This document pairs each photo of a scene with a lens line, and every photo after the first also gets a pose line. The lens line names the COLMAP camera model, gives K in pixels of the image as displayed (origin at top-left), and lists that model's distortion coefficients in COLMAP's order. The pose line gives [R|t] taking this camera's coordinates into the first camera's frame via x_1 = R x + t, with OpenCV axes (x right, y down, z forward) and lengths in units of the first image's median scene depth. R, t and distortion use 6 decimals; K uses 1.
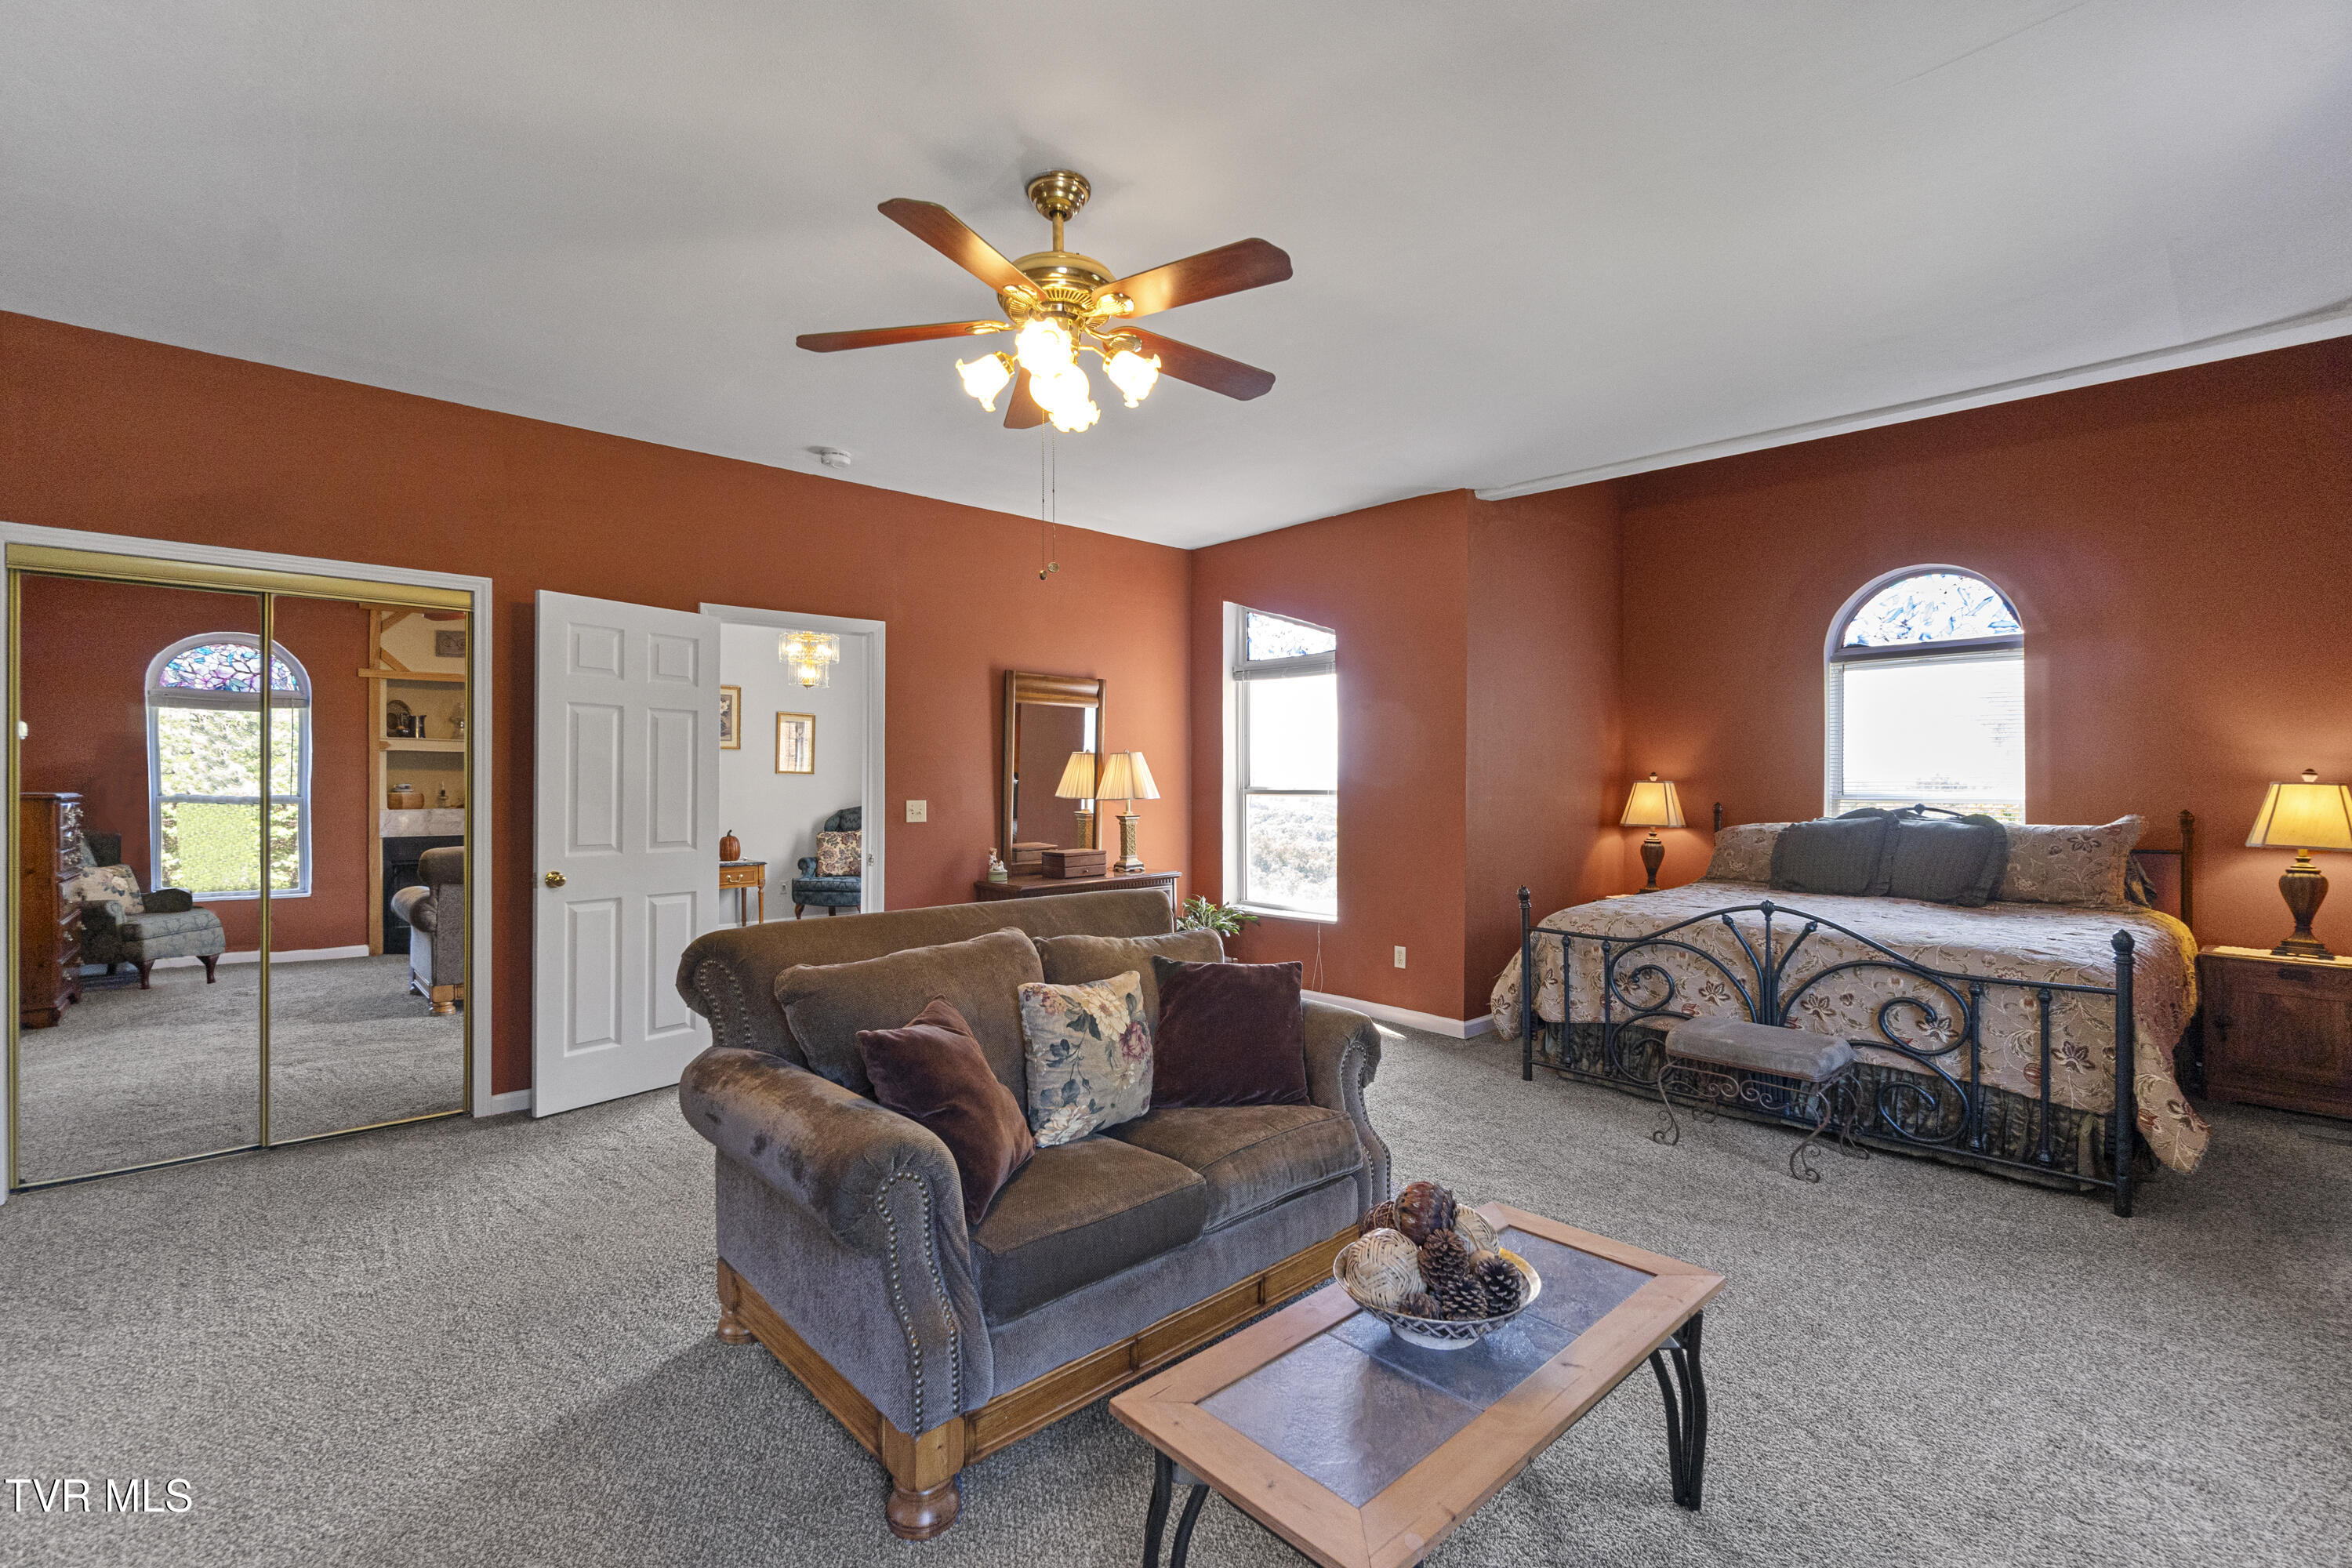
lens RADIAL K [[1030.7, 0, 1167.3], [0, 1030.7, 790.3], [0, 0, 1]] dist [0.000630, -0.000285]
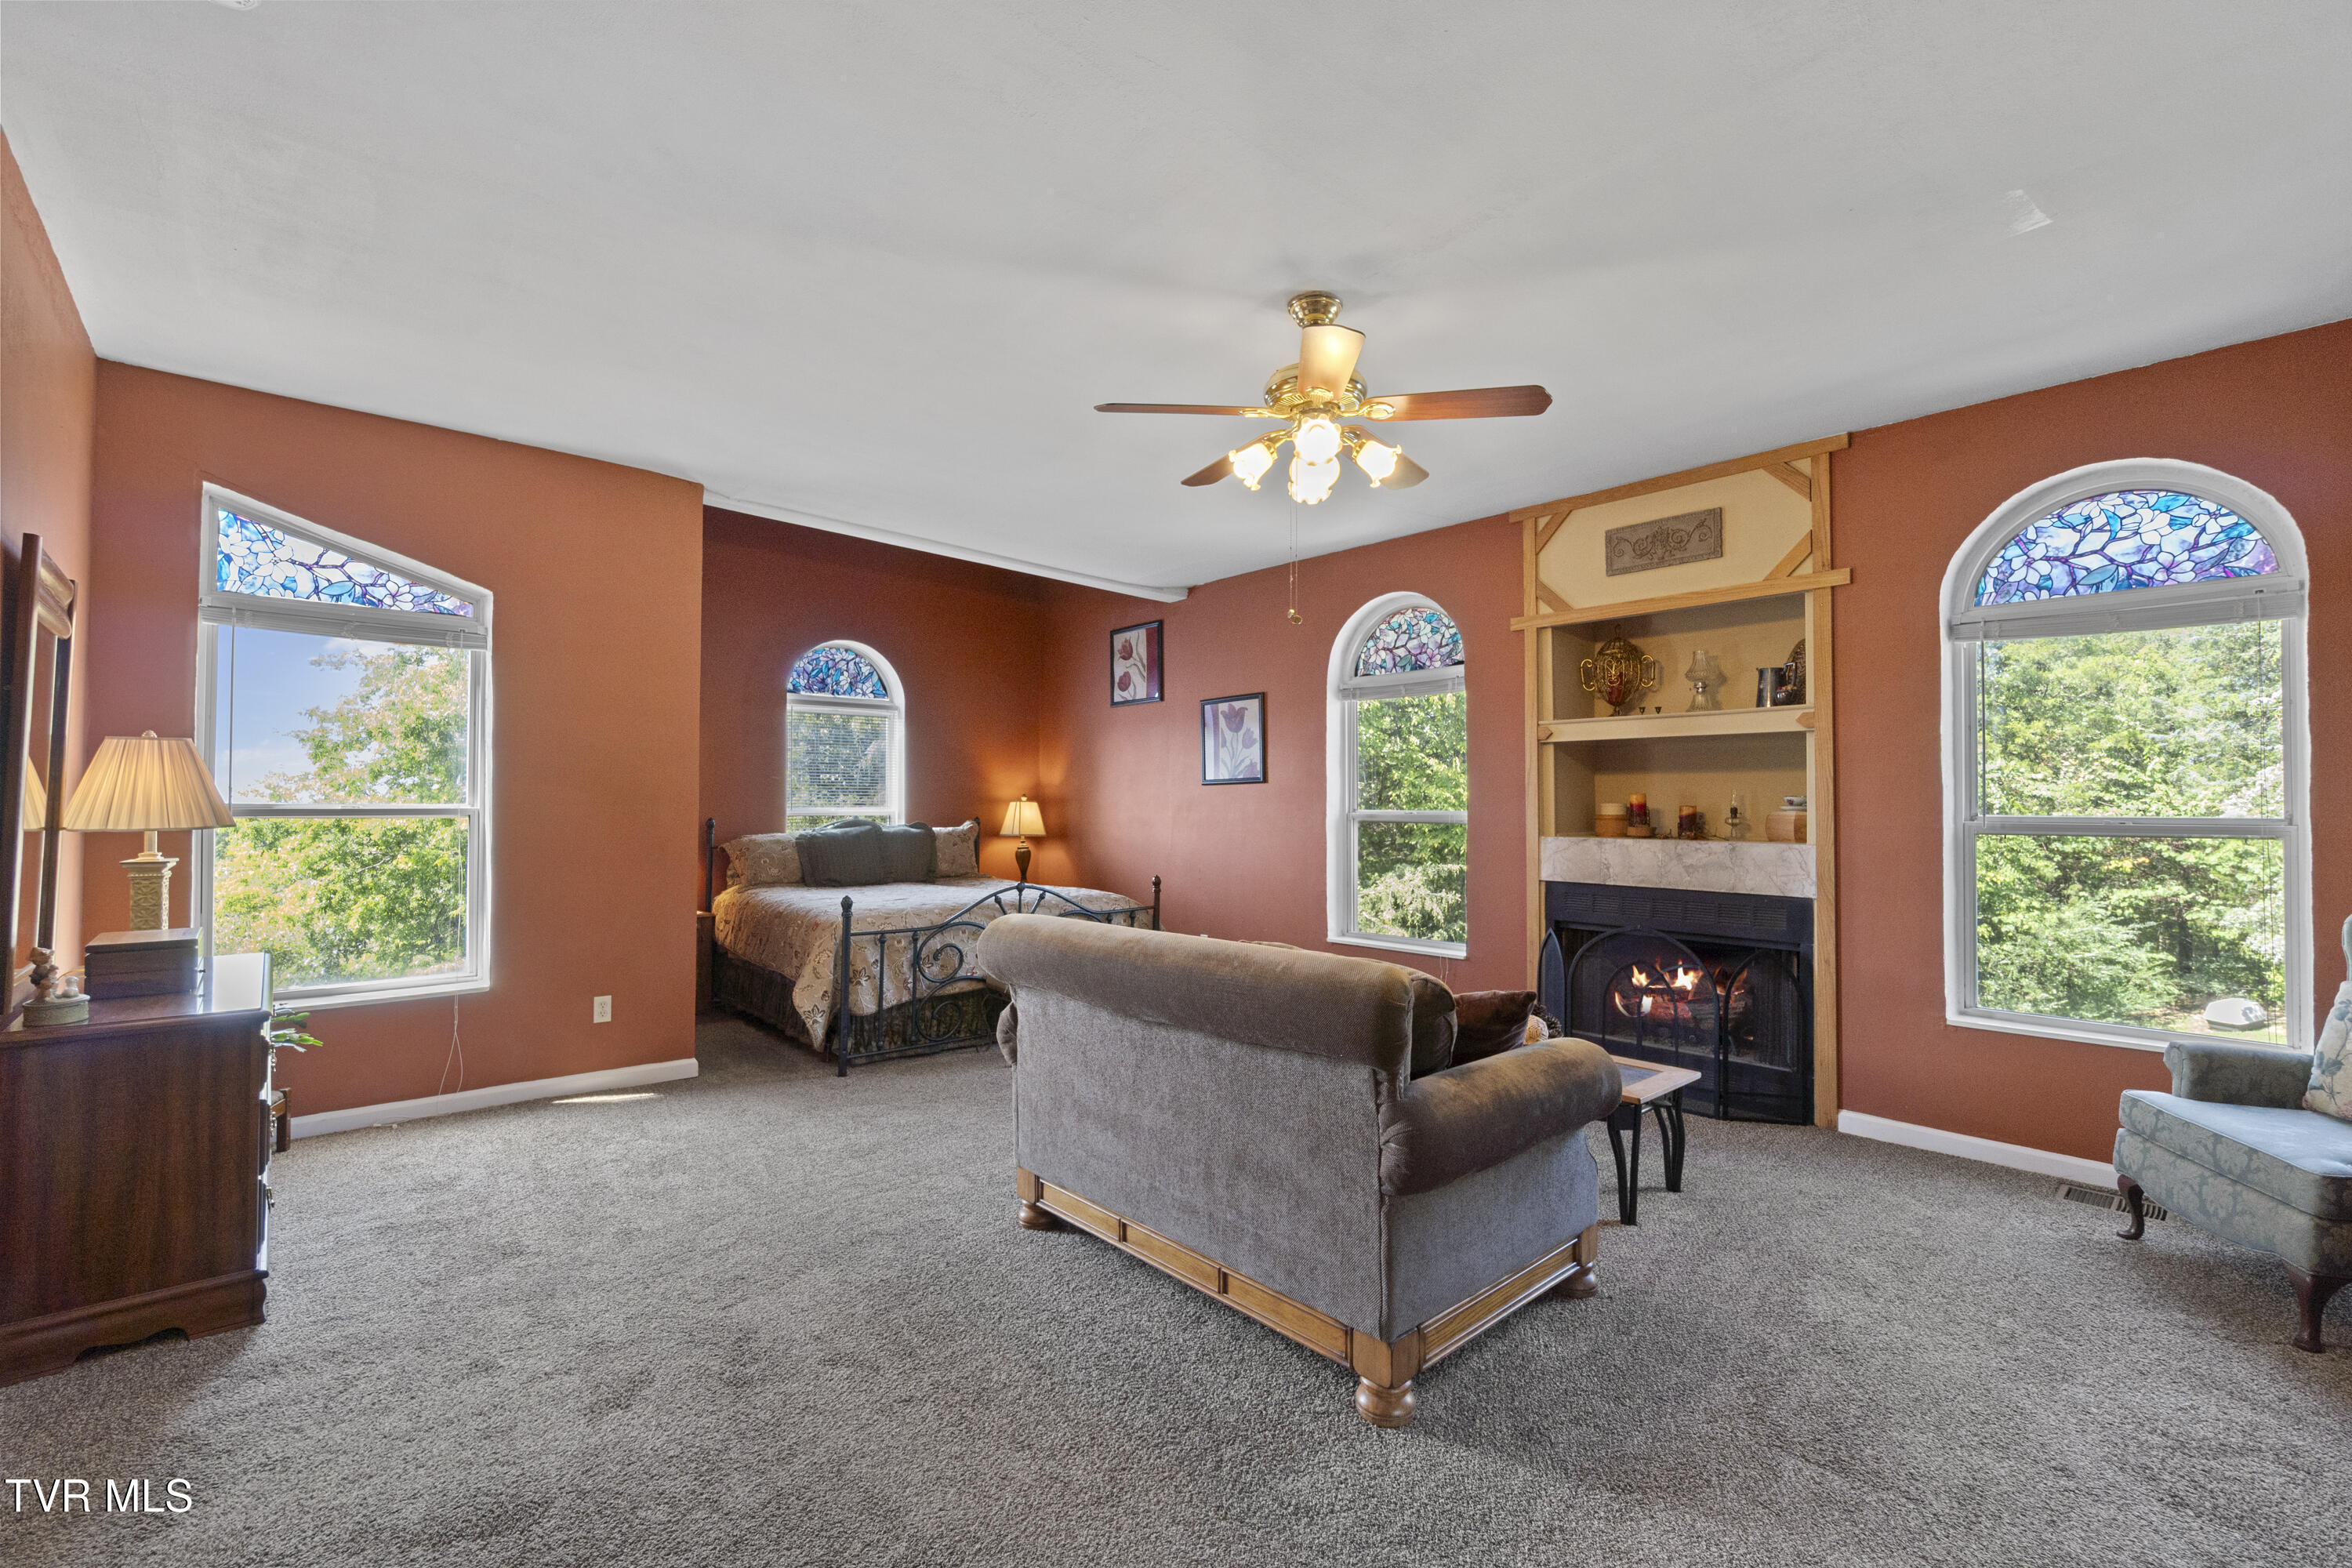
lens RADIAL K [[1030.7, 0, 1167.3], [0, 1030.7, 790.3], [0, 0, 1]] dist [0.000630, -0.000285]
pose [[0.033091, 0.011942, 0.999381, -0.768555], [0.006892, 0.999902, -0.012176, -0.001755], [-0.999429, 0.007290, 0.033006, 0.671667]]
